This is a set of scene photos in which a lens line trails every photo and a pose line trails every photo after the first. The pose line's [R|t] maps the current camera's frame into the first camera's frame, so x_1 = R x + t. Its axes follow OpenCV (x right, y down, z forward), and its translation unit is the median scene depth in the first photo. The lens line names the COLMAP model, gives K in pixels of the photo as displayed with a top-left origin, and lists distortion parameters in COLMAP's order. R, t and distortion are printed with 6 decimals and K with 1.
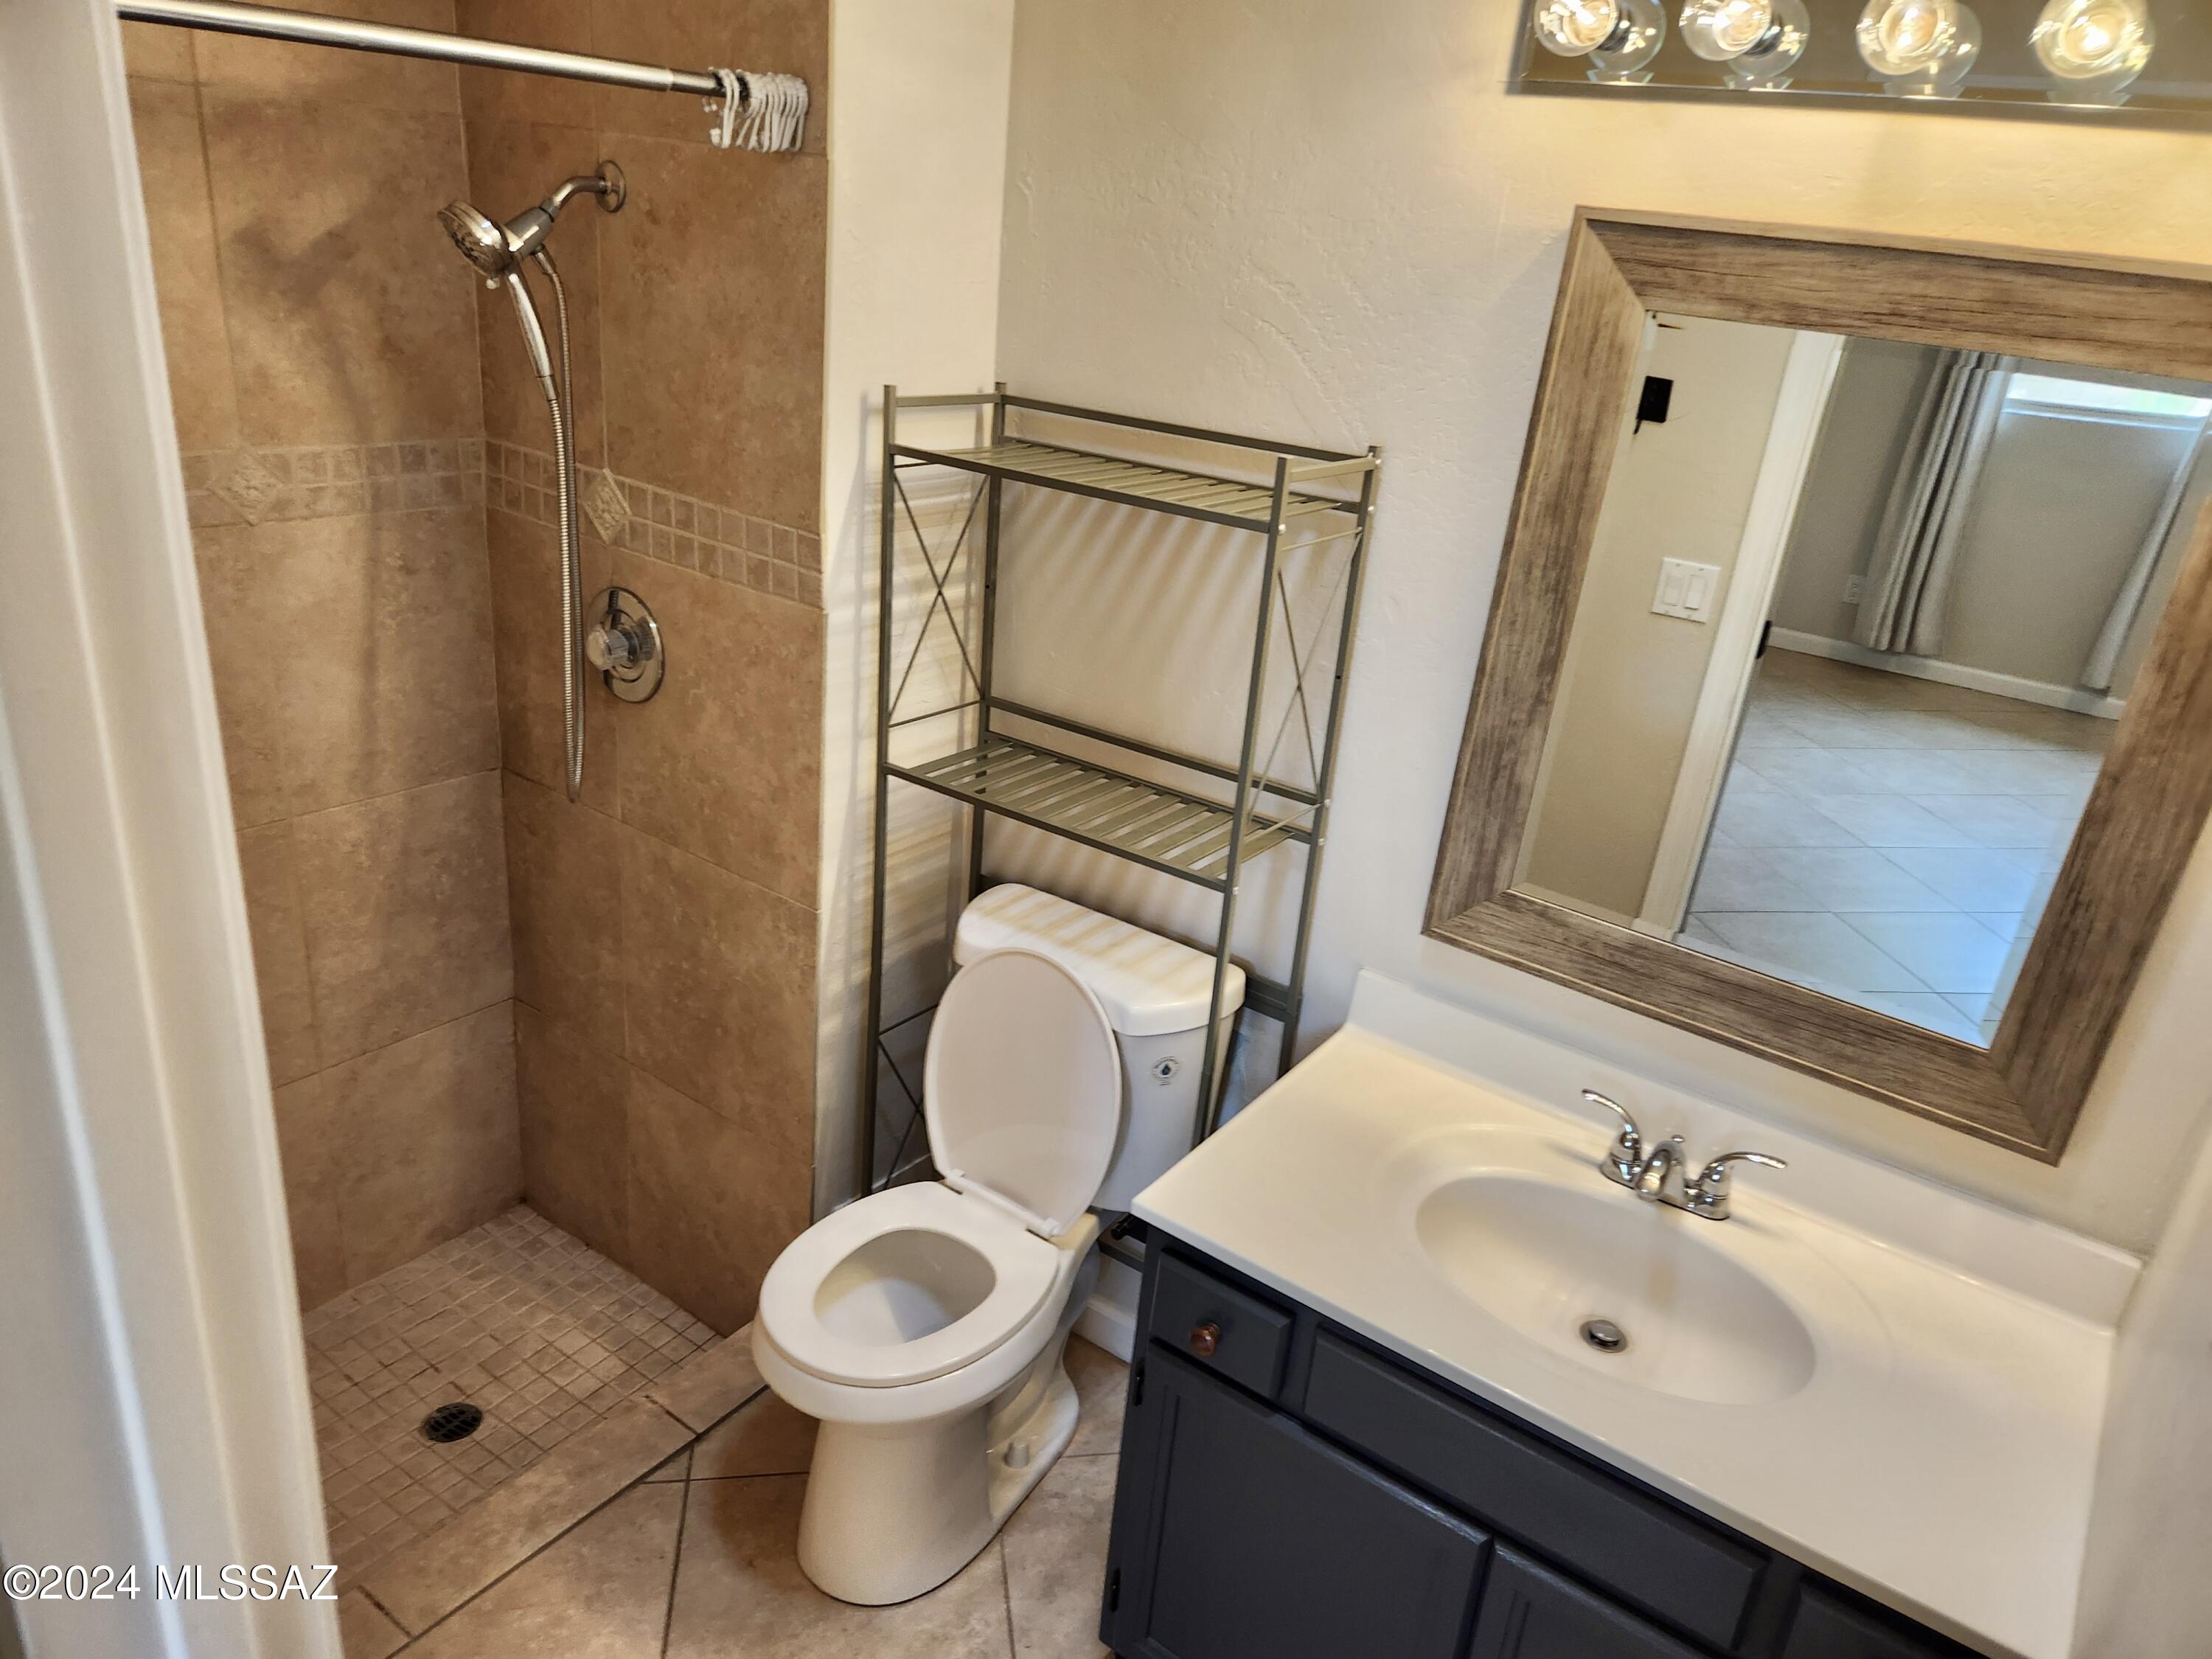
lens RADIAL K [[1486.3, 0, 1122.2], [0, 1486.3, 845.8], [0, 0, 1]] dist [0.077842, -0.061314]
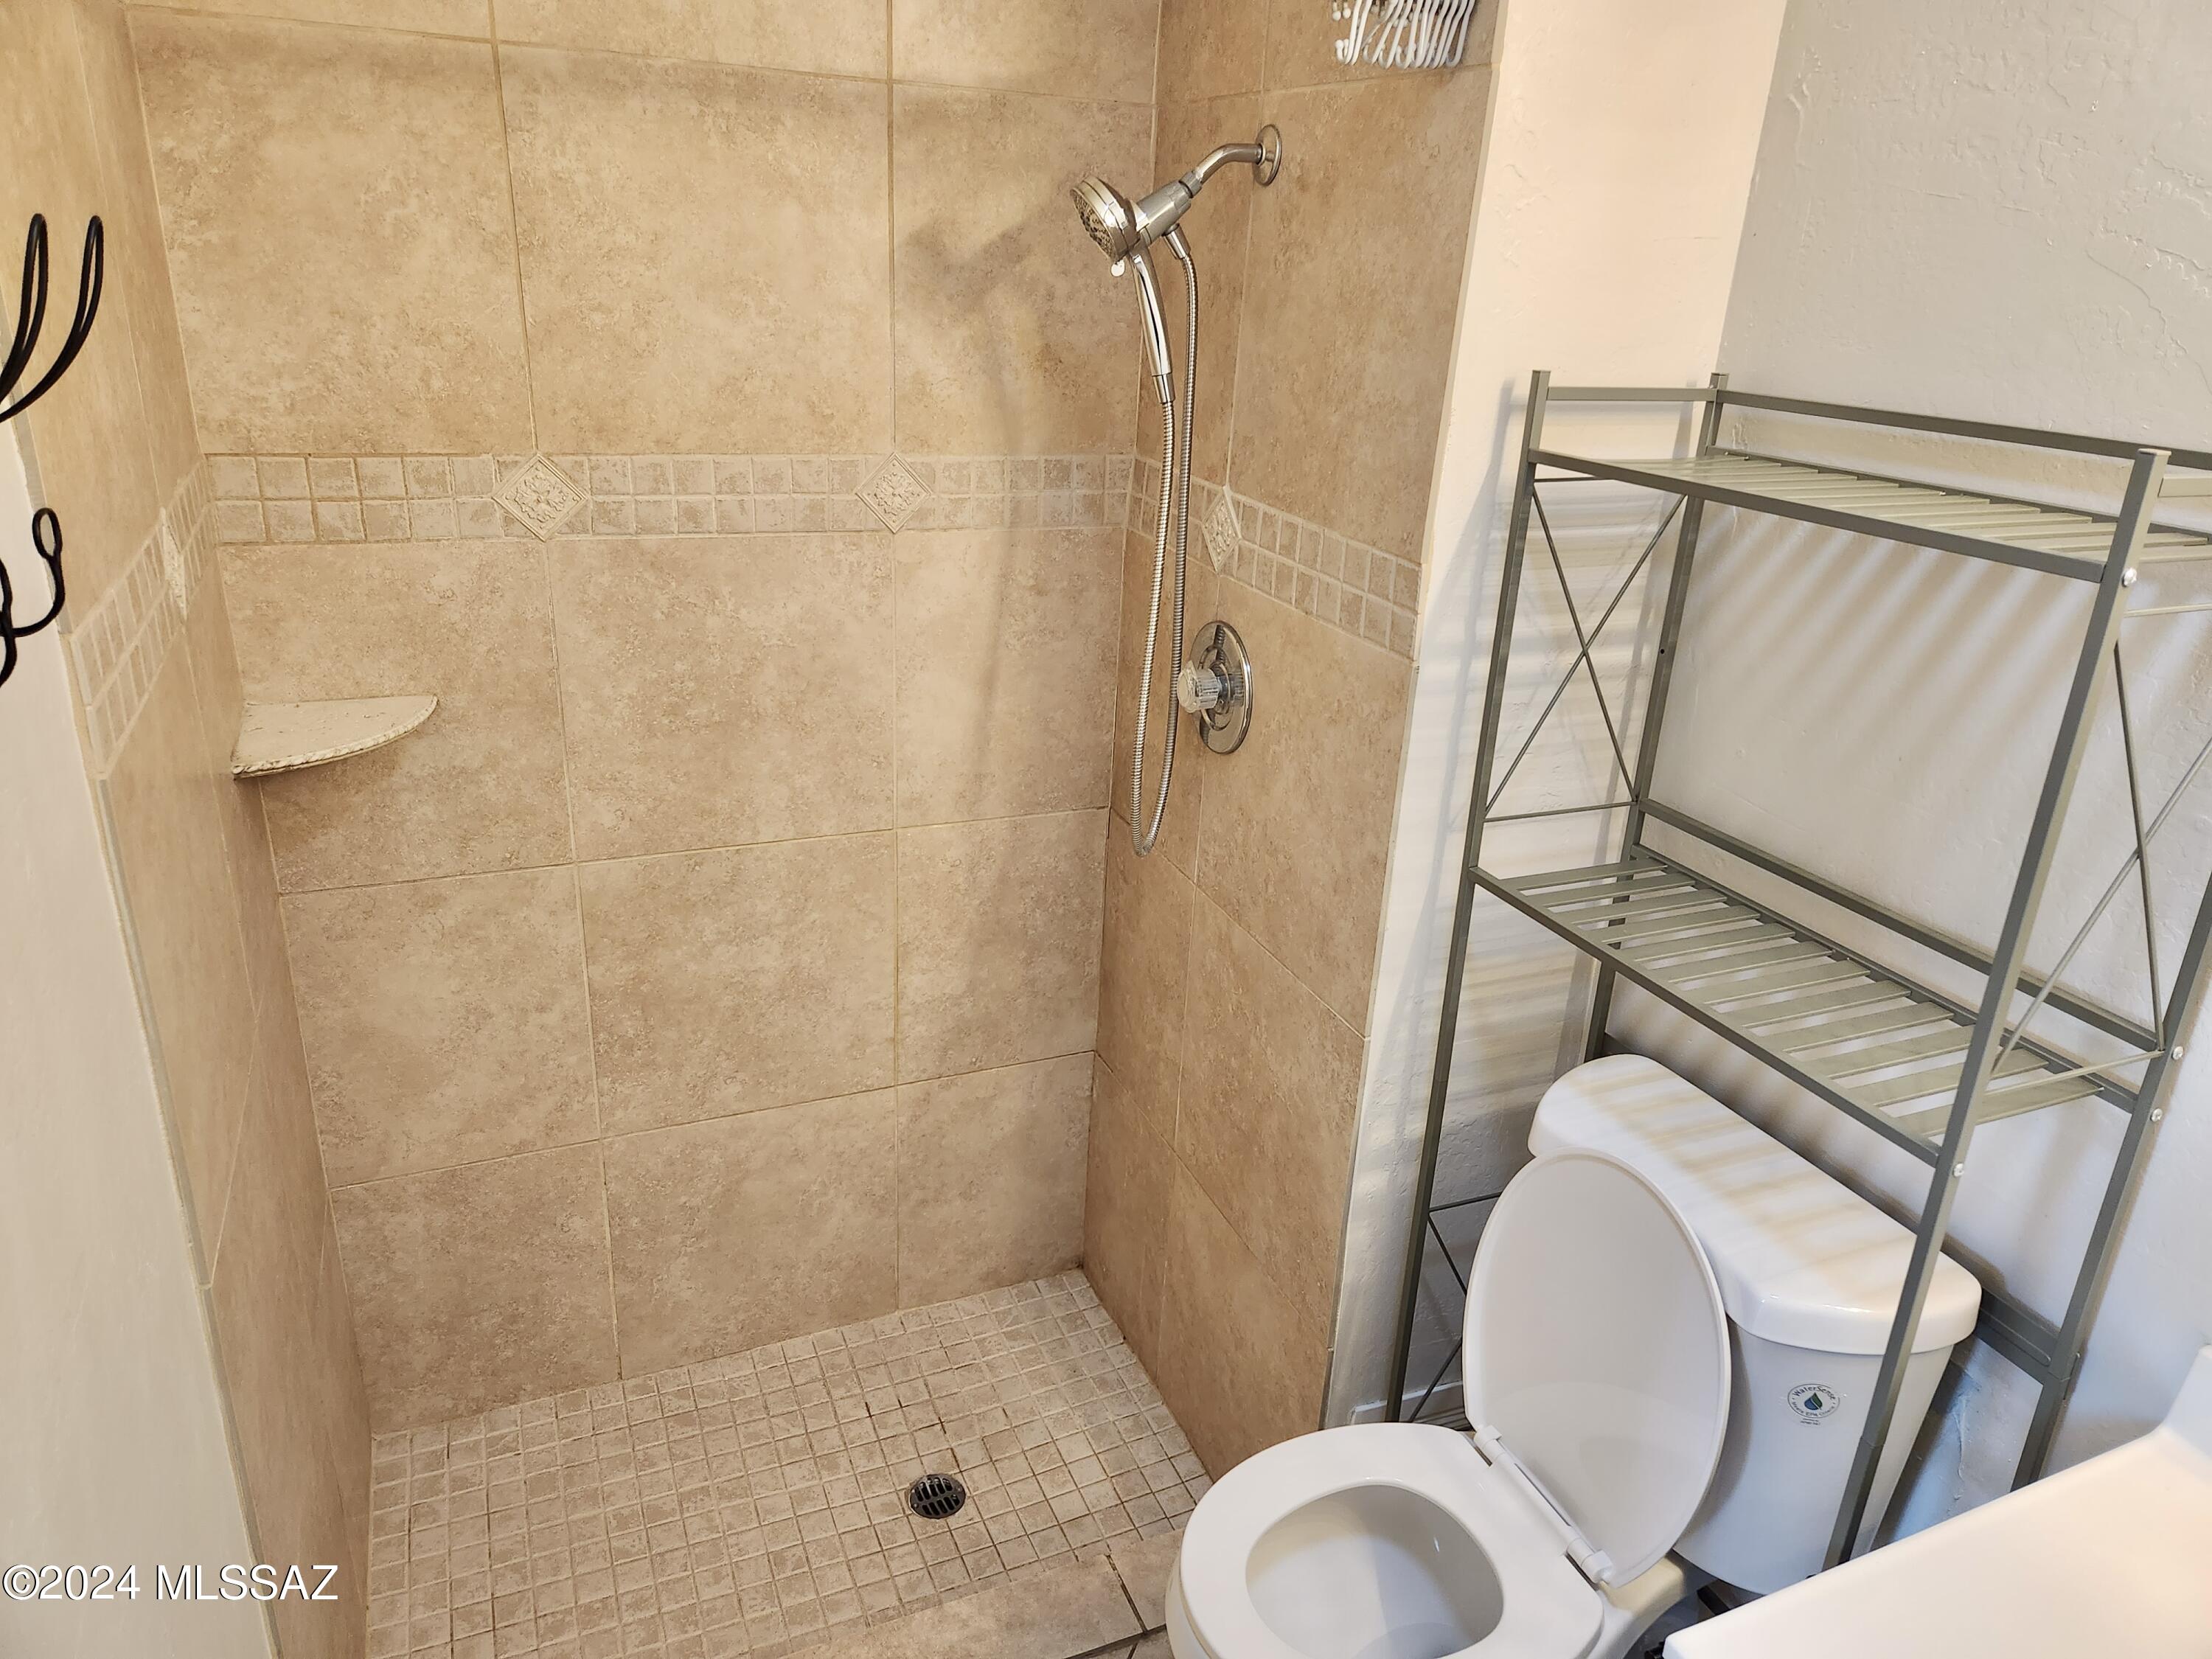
lens RADIAL K [[1486.3, 0, 1108.6], [0, 1486.3, 819.1], [0, 0, 1]] dist [0.077842, -0.061314]
pose [[0.856015, 0.139478, -0.497779, 0.056965], [-0.171002, 0.985106, -0.018040, -0.033462], [0.487848, 0.100563, 0.867116, 0.240115]]
